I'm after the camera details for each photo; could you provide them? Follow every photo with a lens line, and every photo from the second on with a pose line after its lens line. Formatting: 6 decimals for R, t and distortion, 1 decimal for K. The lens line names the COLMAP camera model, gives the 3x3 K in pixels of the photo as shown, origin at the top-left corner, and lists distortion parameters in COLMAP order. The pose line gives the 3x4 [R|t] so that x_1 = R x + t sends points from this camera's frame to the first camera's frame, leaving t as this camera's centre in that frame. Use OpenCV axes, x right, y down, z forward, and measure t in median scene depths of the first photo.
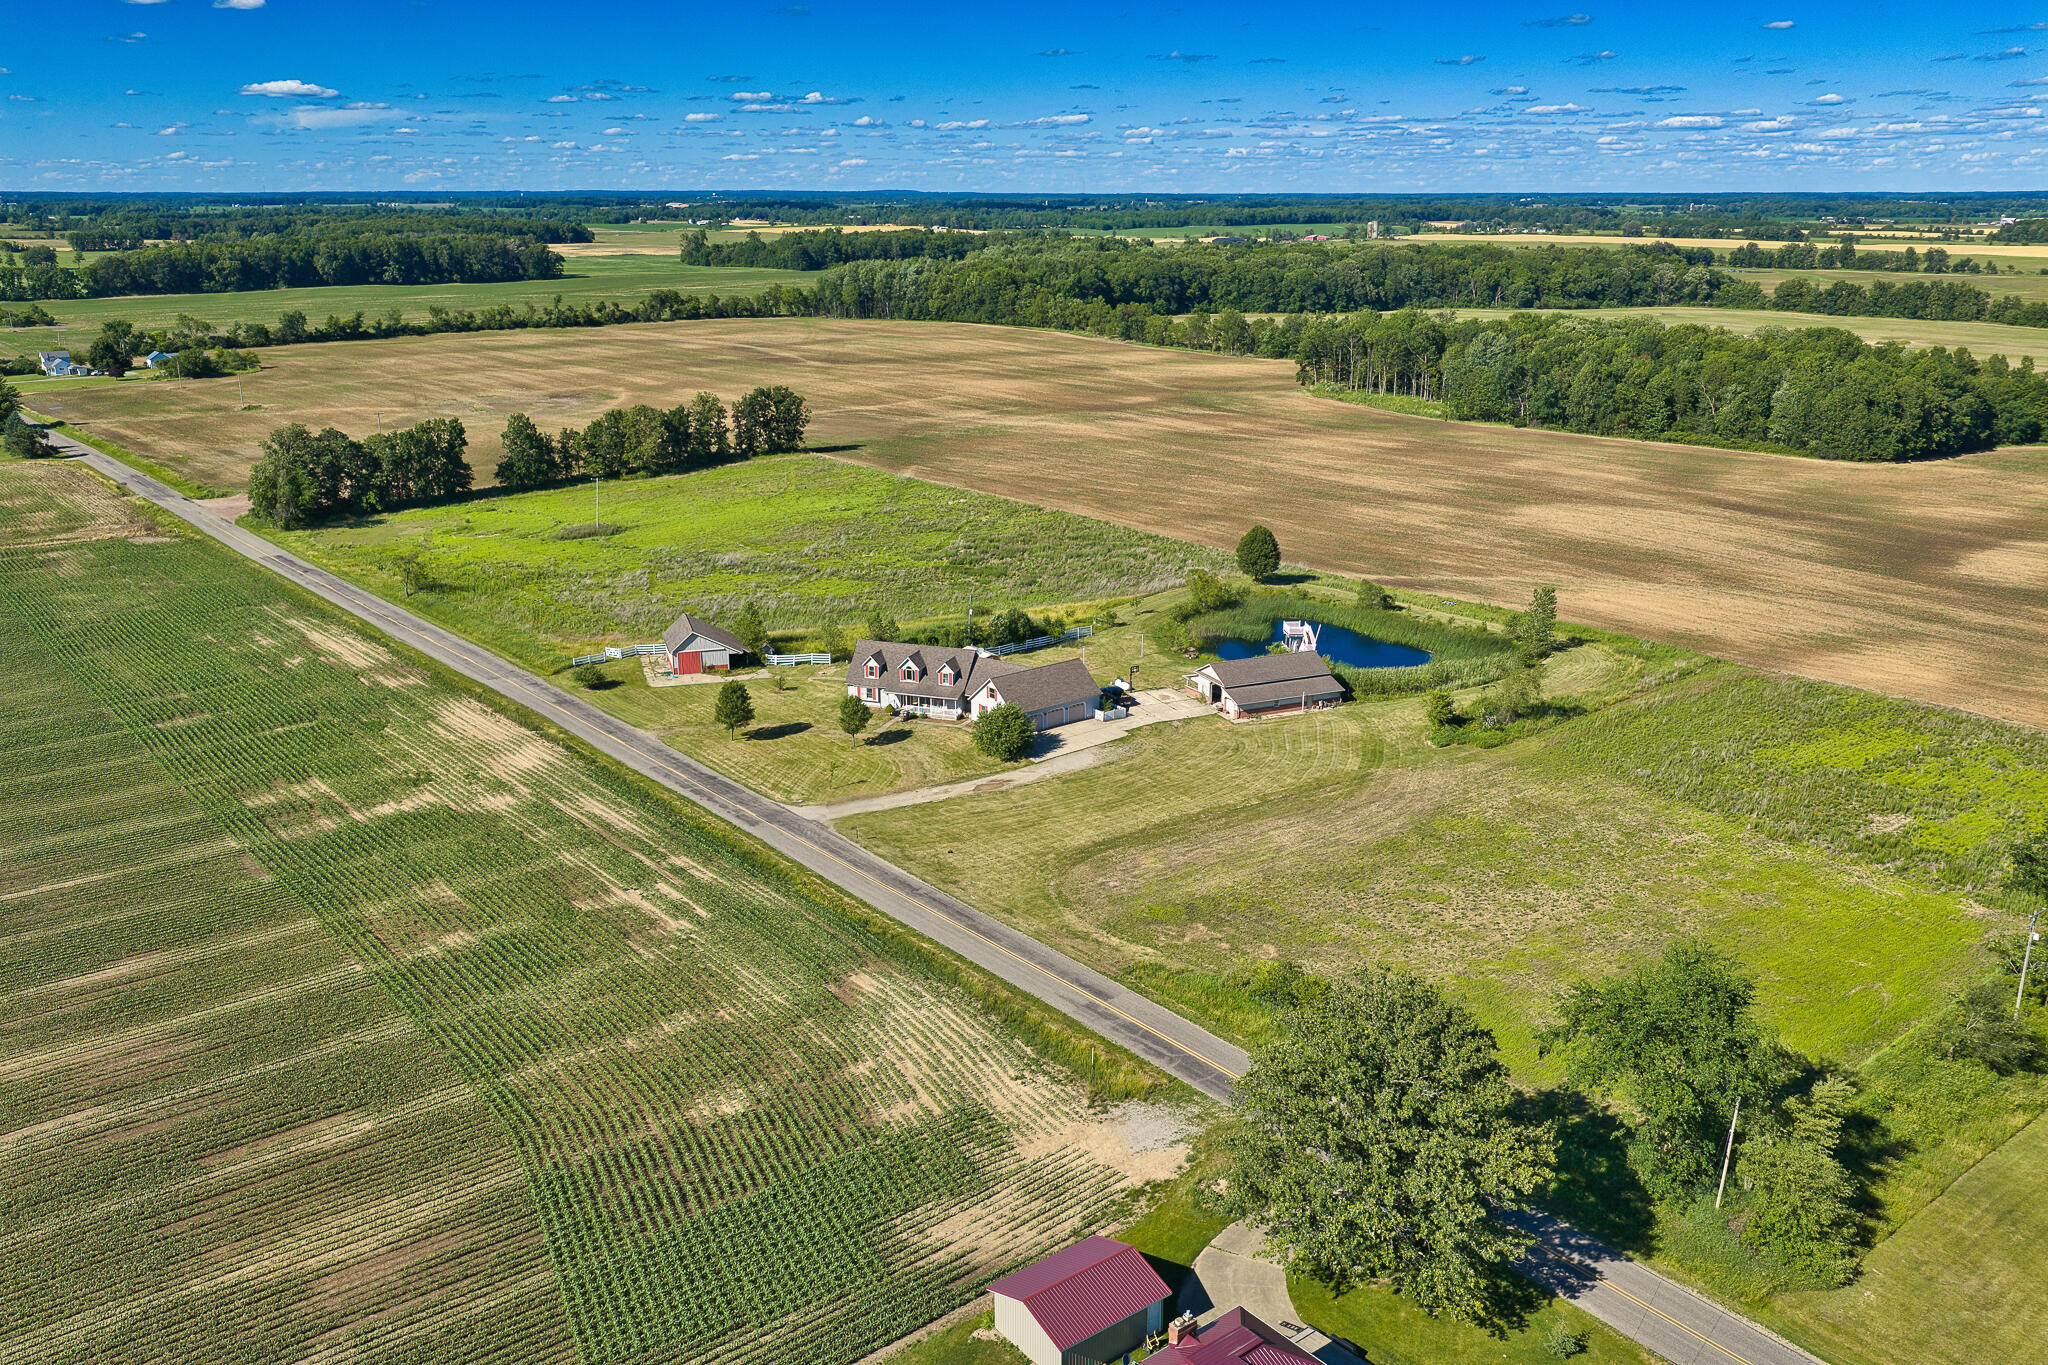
lens RADIAL K [[1672.2, 0, 1029.2], [0, 1672.2, 673.0], [0, 0, 1]] dist [0.043370, -0.078975]
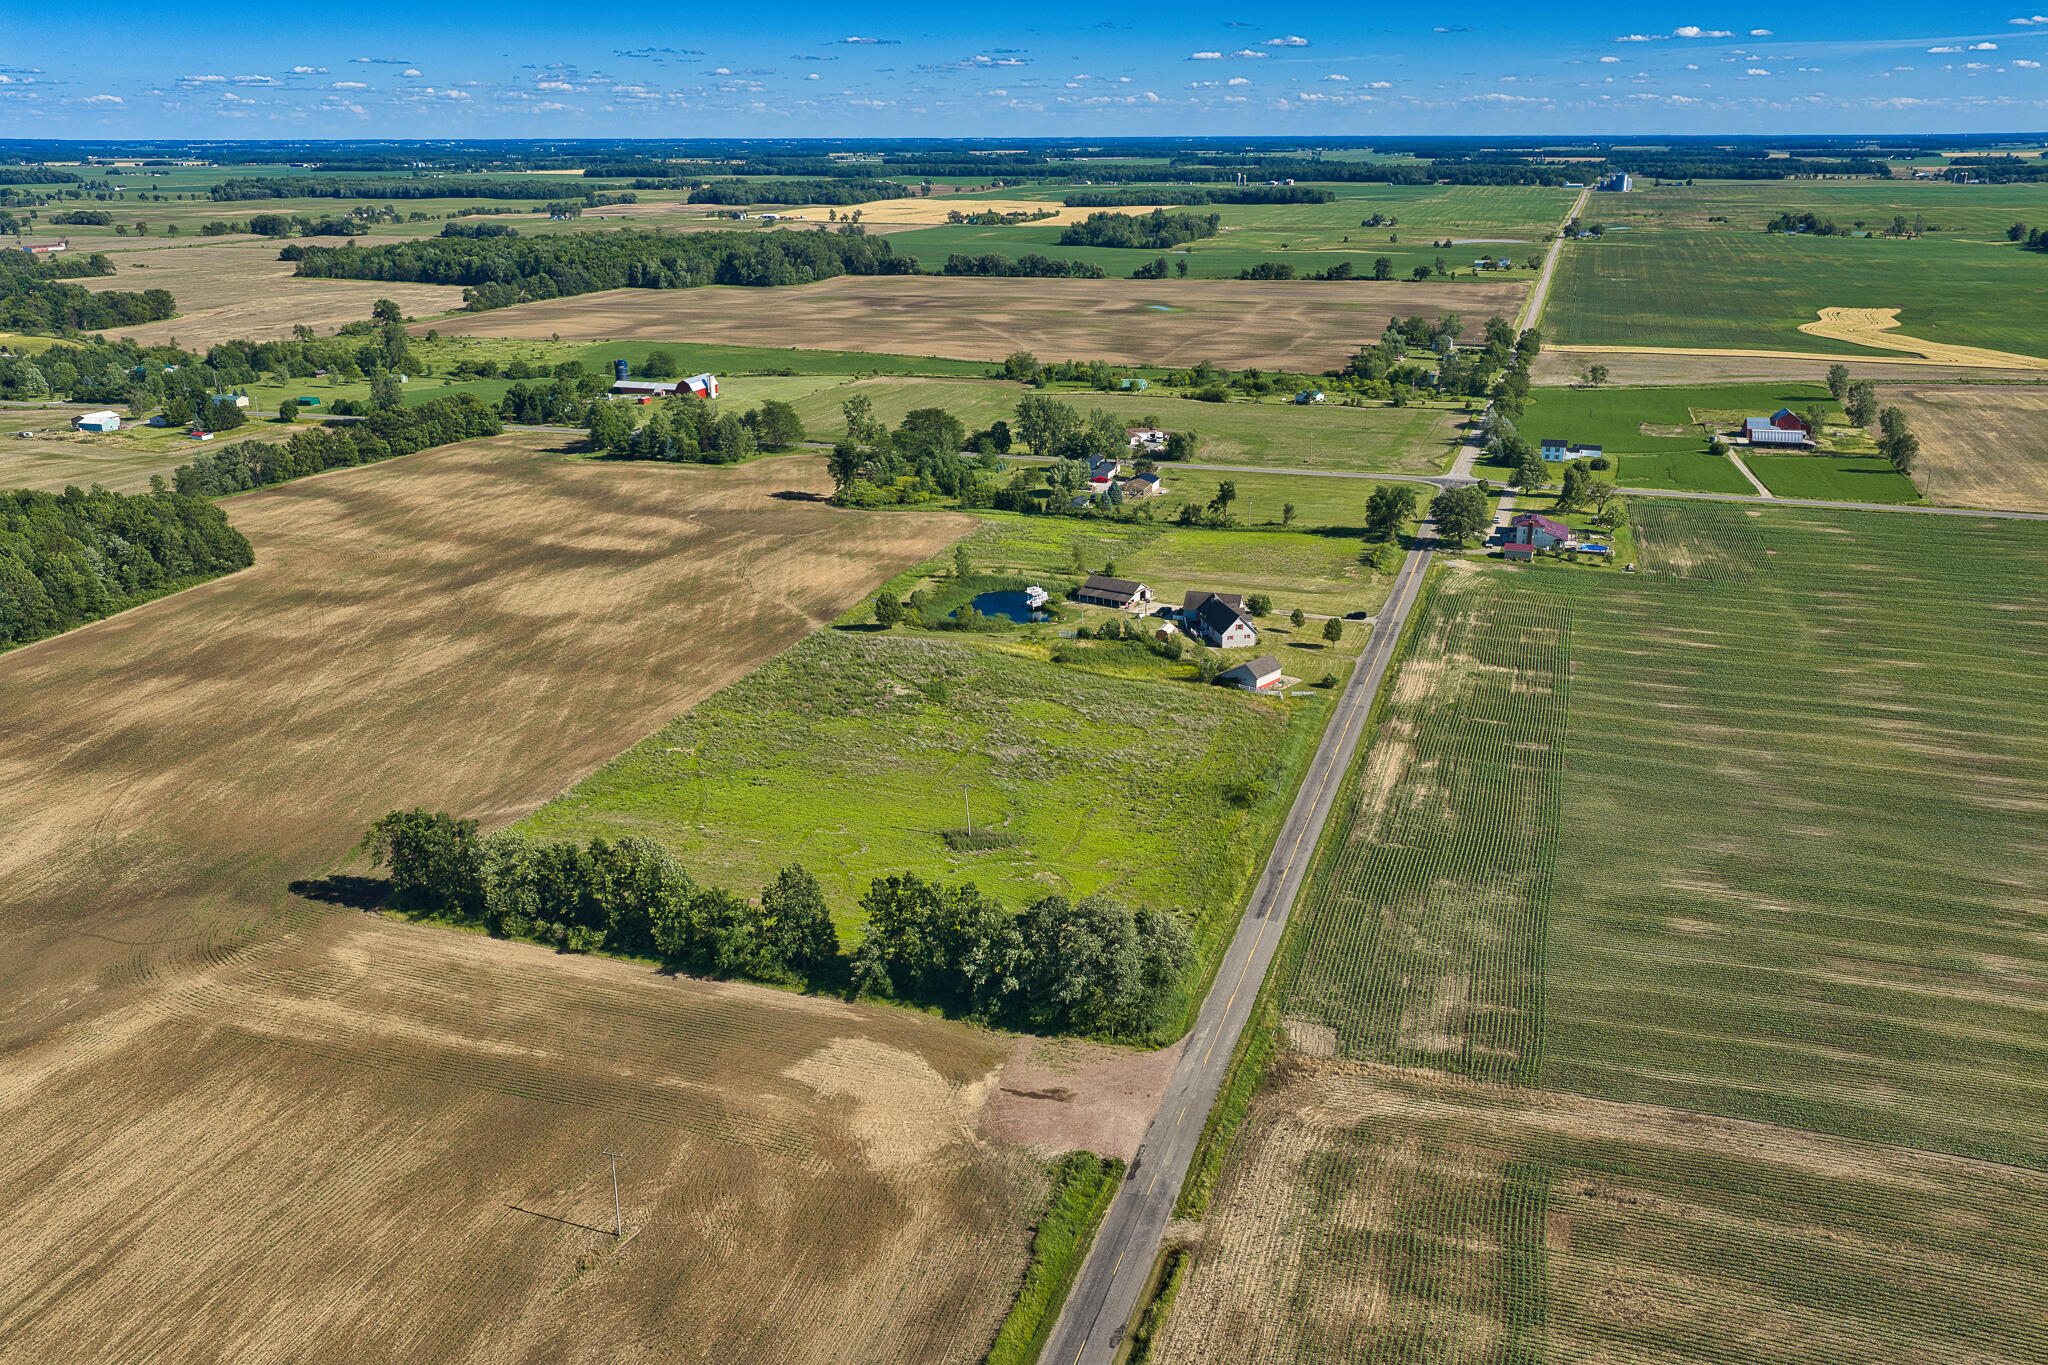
lens RADIAL K [[1689.0, 0, 1024.0], [0, 1689.0, 682.5], [0, 0, 1]] dist [0.064986, -0.092517]
pose [[-0.543457, -0.256597, 0.799258, -1.365262], [0.238444, 0.865728, 0.440067, -0.769168], [-0.804860, 0.429736, -0.409302, 1.820481]]
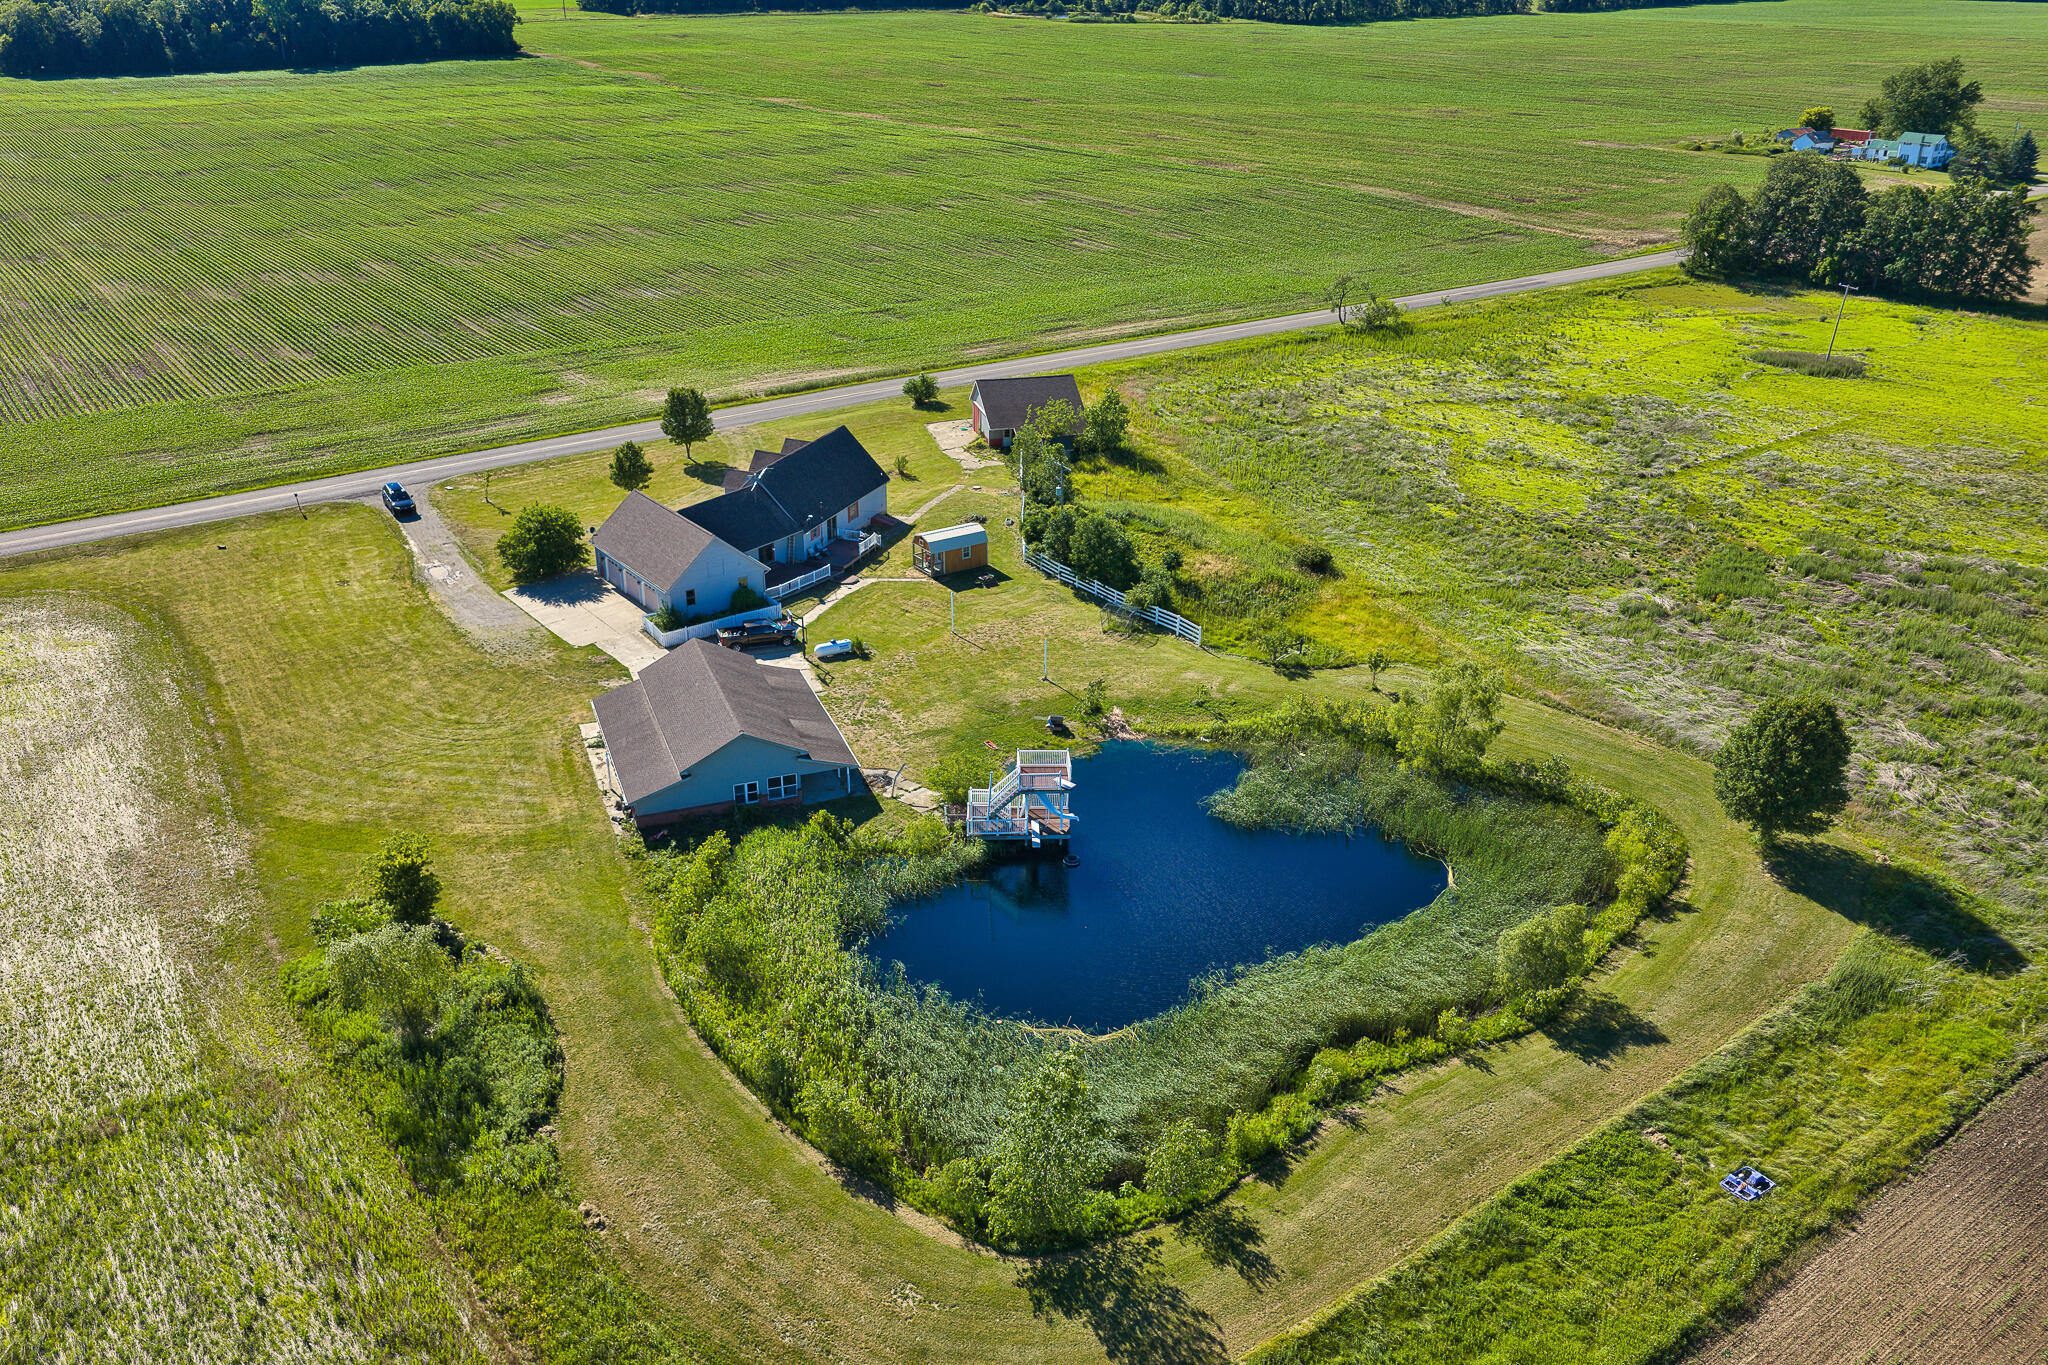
lens RADIAL K [[1672.2, 0, 1029.2], [0, 1672.2, 673.0], [0, 0, 1]] dist [0.043370, -0.078975]
pose [[-0.040652, 0.412271, -0.910154, 0.533025], [-0.281680, 0.869232, 0.406316, -0.218131], [0.958647, 0.272889, 0.080793, 0.952602]]
